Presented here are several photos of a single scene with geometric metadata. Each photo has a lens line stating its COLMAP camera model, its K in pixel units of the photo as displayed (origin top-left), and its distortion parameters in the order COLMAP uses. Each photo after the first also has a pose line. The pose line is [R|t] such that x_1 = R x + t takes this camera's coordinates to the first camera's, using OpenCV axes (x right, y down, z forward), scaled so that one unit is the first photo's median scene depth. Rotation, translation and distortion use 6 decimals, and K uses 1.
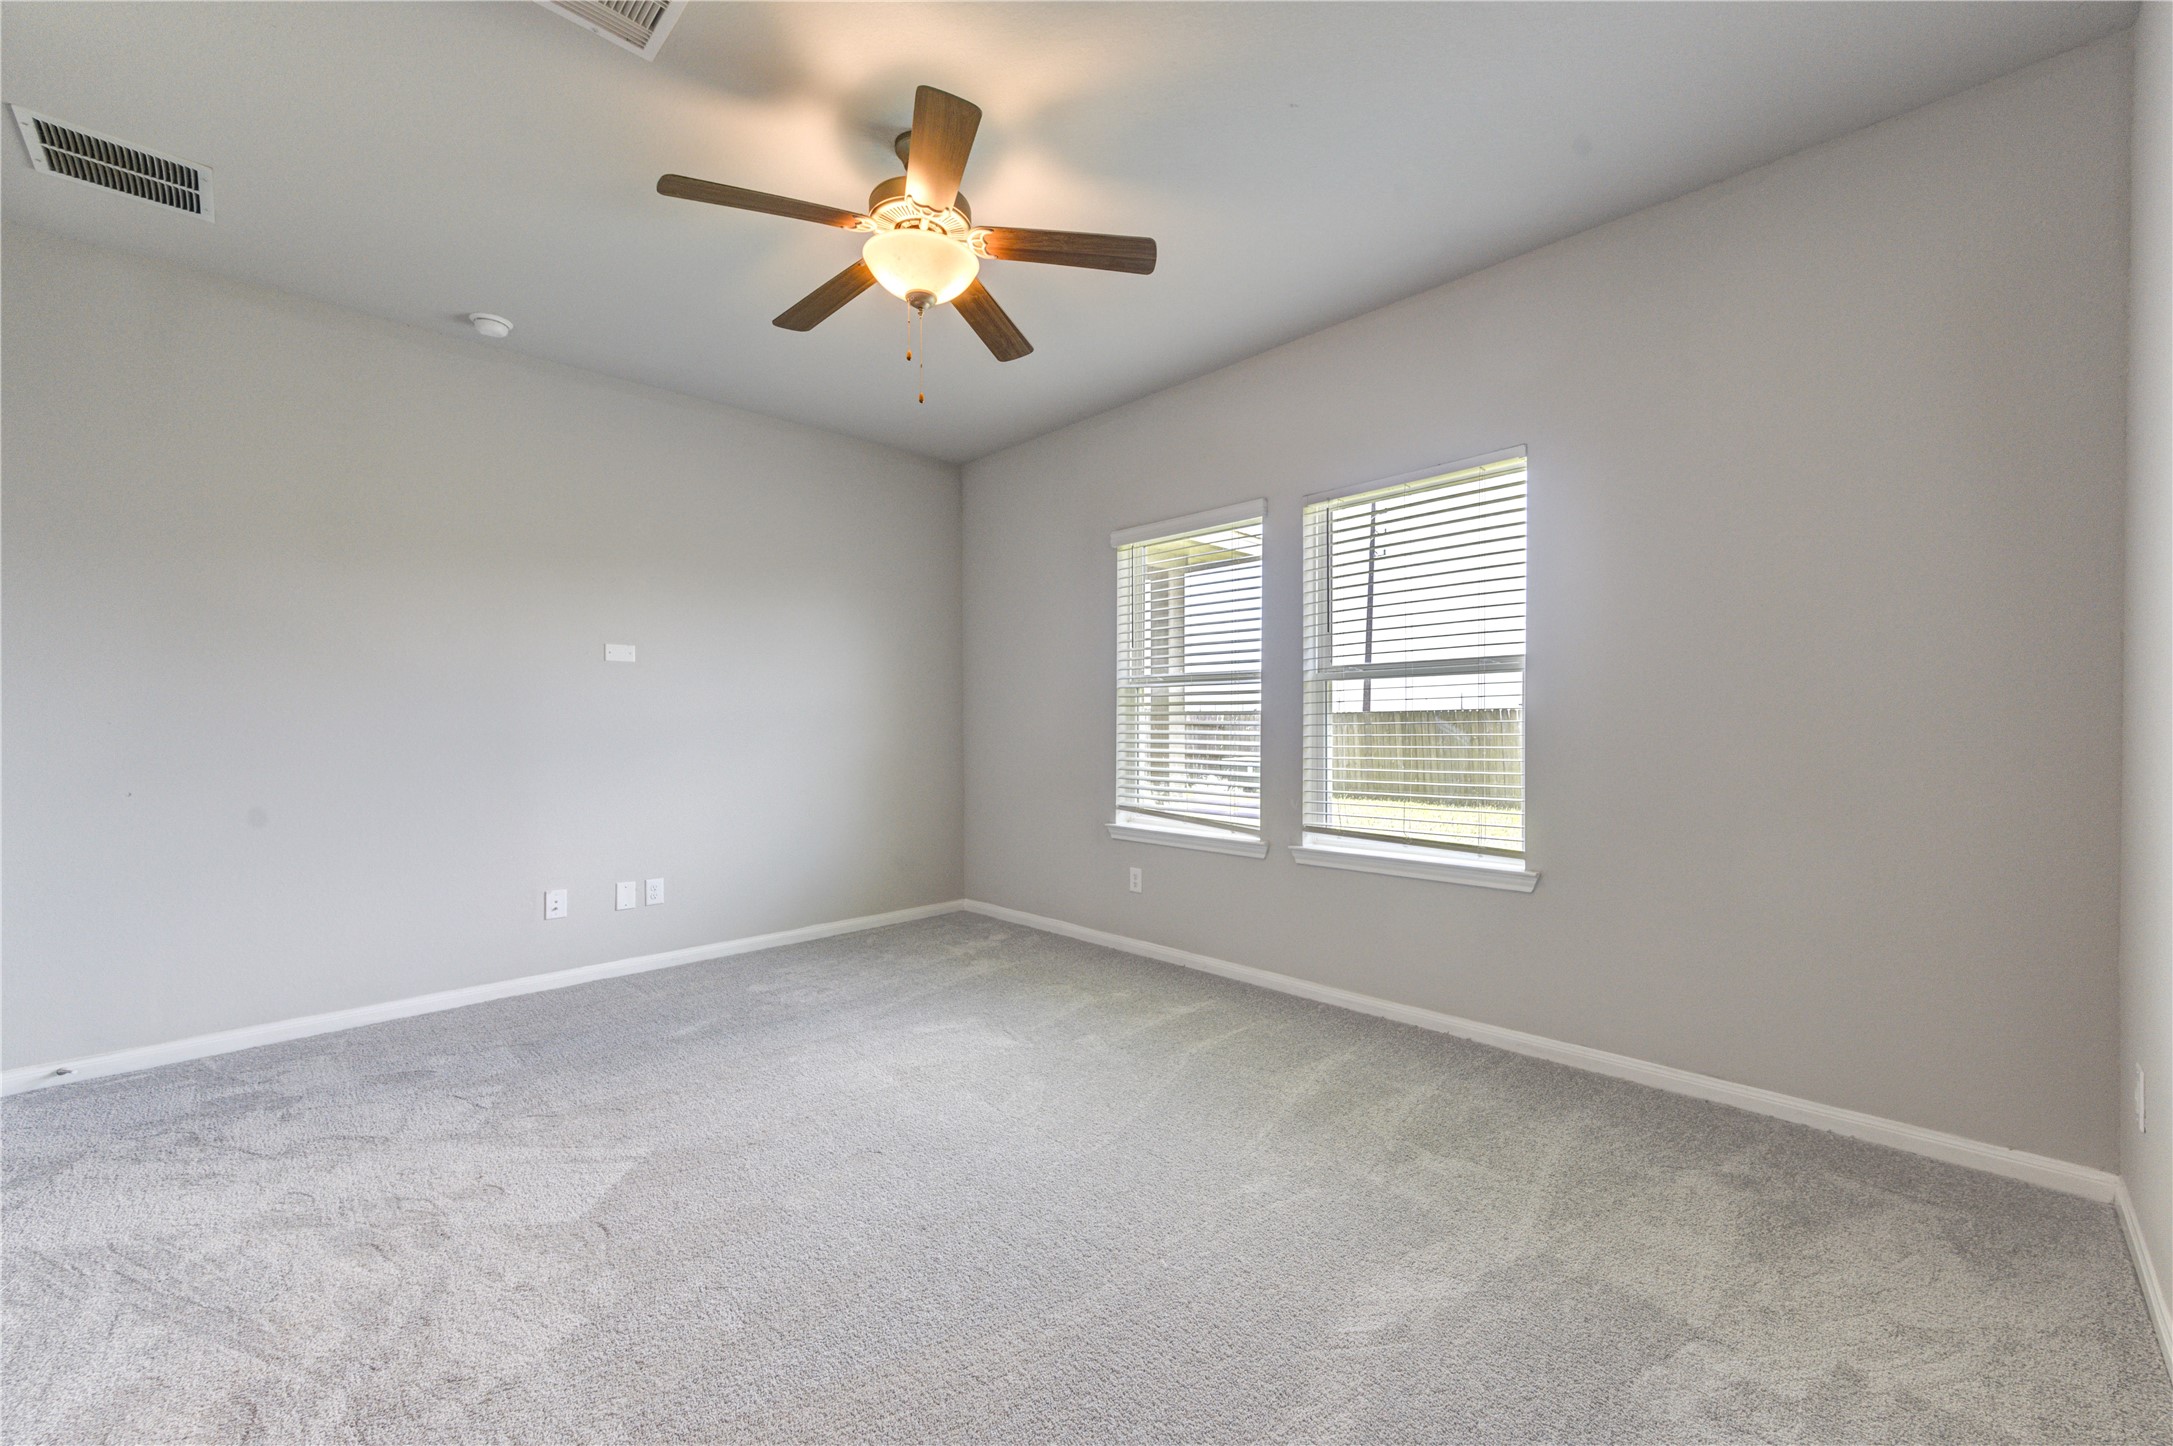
lens RADIAL K [[848.2, 0, 1086.5], [0, 848.2, 723.0], [0, 0, 1]] dist [-0.001451, 0.000363]
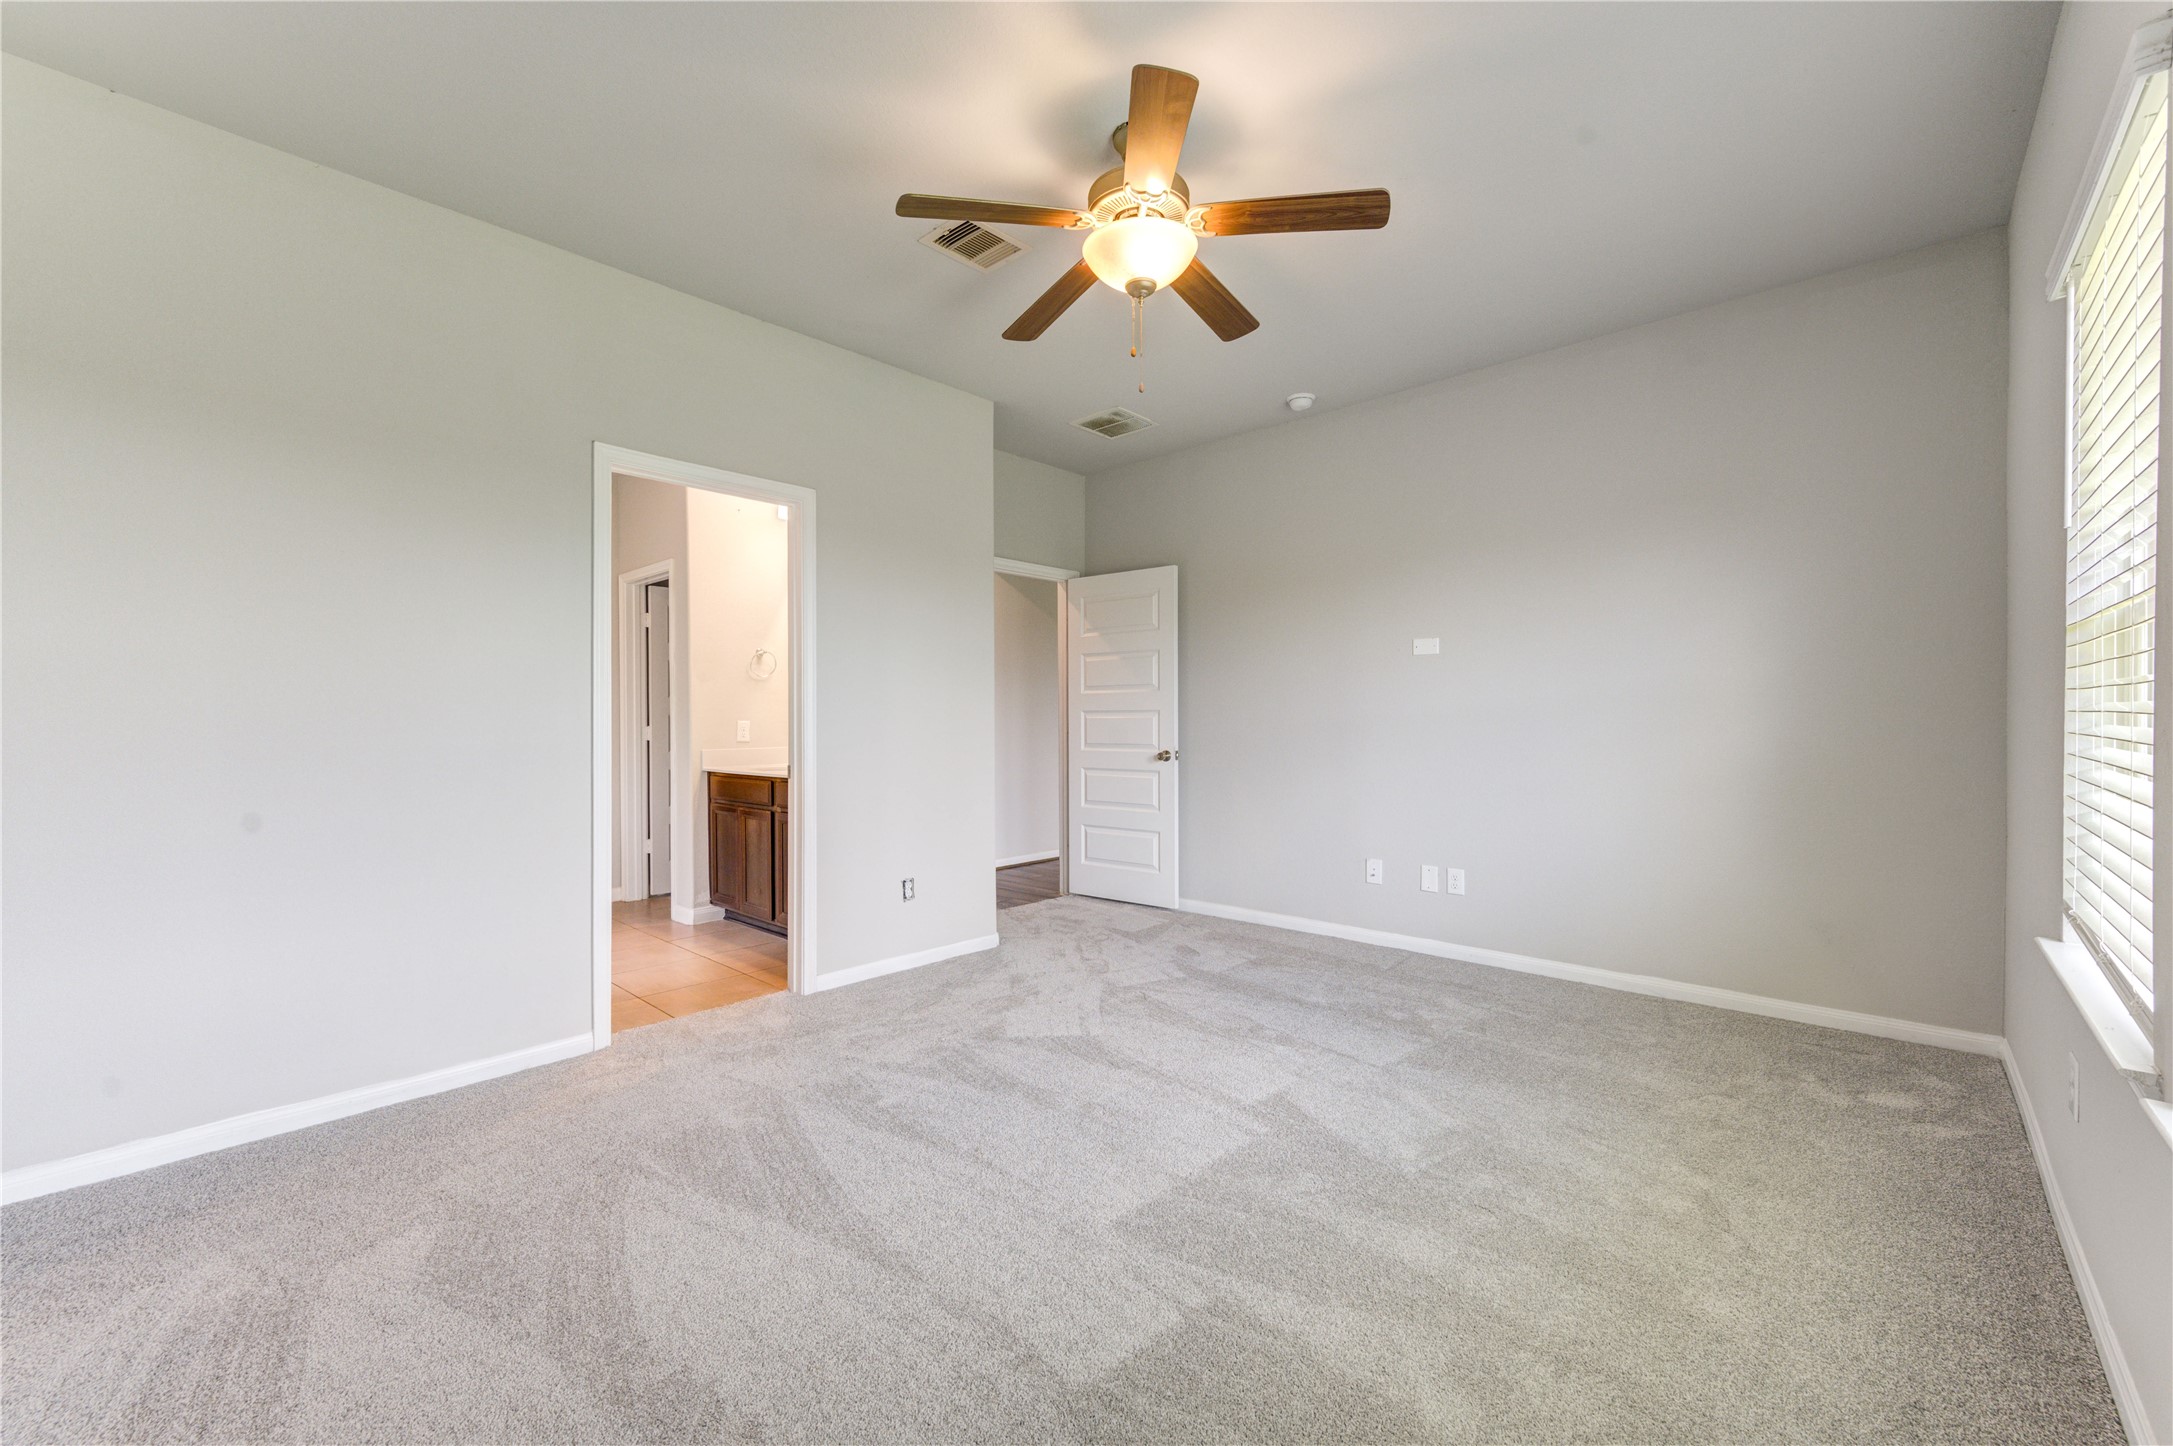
lens RADIAL K [[848.2, 0, 1086.5], [0, 848.2, 723.0], [0, 0, 1]] dist [-0.001451, 0.000363]
pose [[0.044686, 0.007230, -0.998975, 0.468197], [0.012090, 0.999897, 0.007777, -0.001323], [0.998928, -0.012425, 0.044594, 0.522121]]
